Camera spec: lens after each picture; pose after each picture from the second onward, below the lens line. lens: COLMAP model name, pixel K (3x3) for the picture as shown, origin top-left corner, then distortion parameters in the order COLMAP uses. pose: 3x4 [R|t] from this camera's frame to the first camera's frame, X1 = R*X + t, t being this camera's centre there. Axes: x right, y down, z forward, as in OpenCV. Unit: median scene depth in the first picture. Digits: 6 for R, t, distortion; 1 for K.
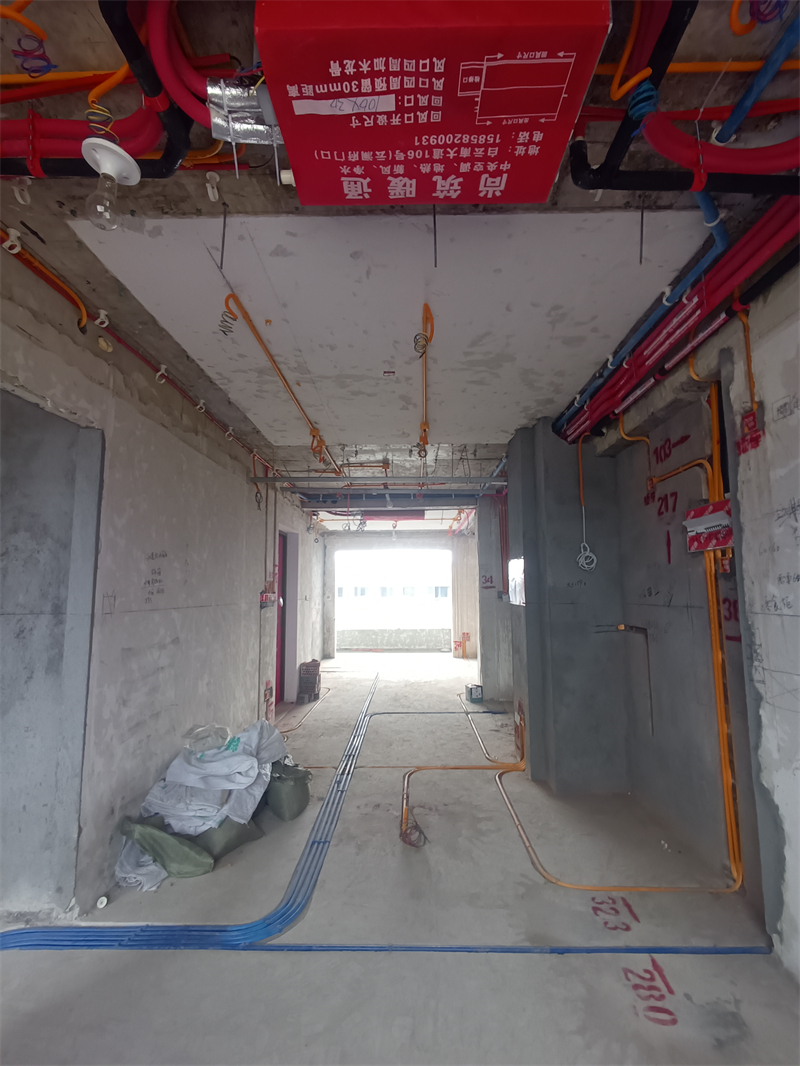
lens RADIAL K [[488.9, 0, 402.3], [0, 488.9, 538.9], [0, 0, 1]] dist [-0.003999, 0.001305]
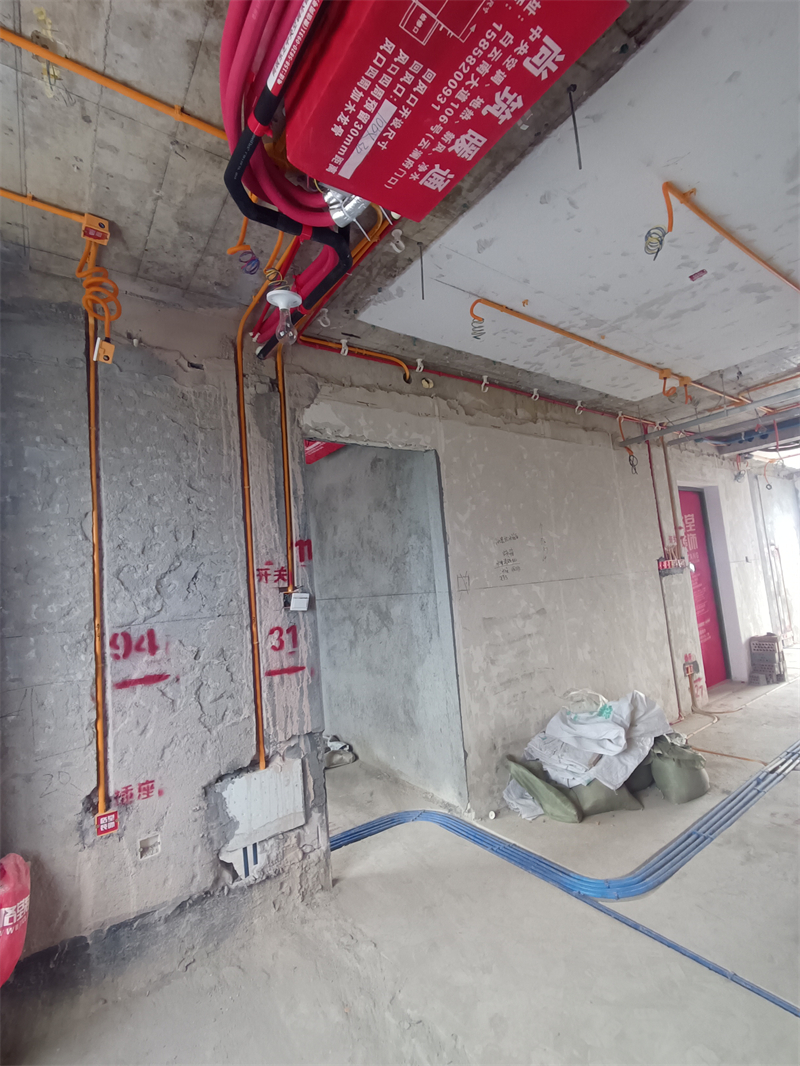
lens RADIAL K [[488.9, 0, 406.0], [0, 488.9, 539.8], [0, 0, 1]] dist [-0.003999, 0.001305]
pose [[0.603398, -0.121075, -0.788195, 0.287238], [0.167846, 0.985547, -0.022896, 0.024237], [0.779576, -0.118480, 0.614999, 0.106818]]
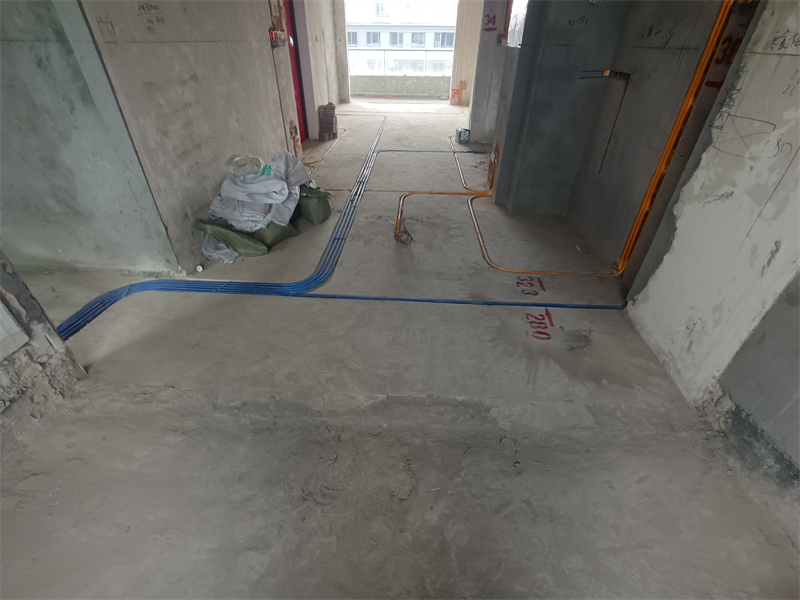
lens RADIAL K [[366.9, 0, 395.3], [0, 366.9, 303.2], [0, 0, 1]] dist [-0.003999, 0.001305]
pose [[0.999192, 0.034999, -0.019774, 0.027950], [-0.012789, 0.743110, 0.669047, 0.033108], [0.038110, -0.668253, 0.742957, 0.070819]]
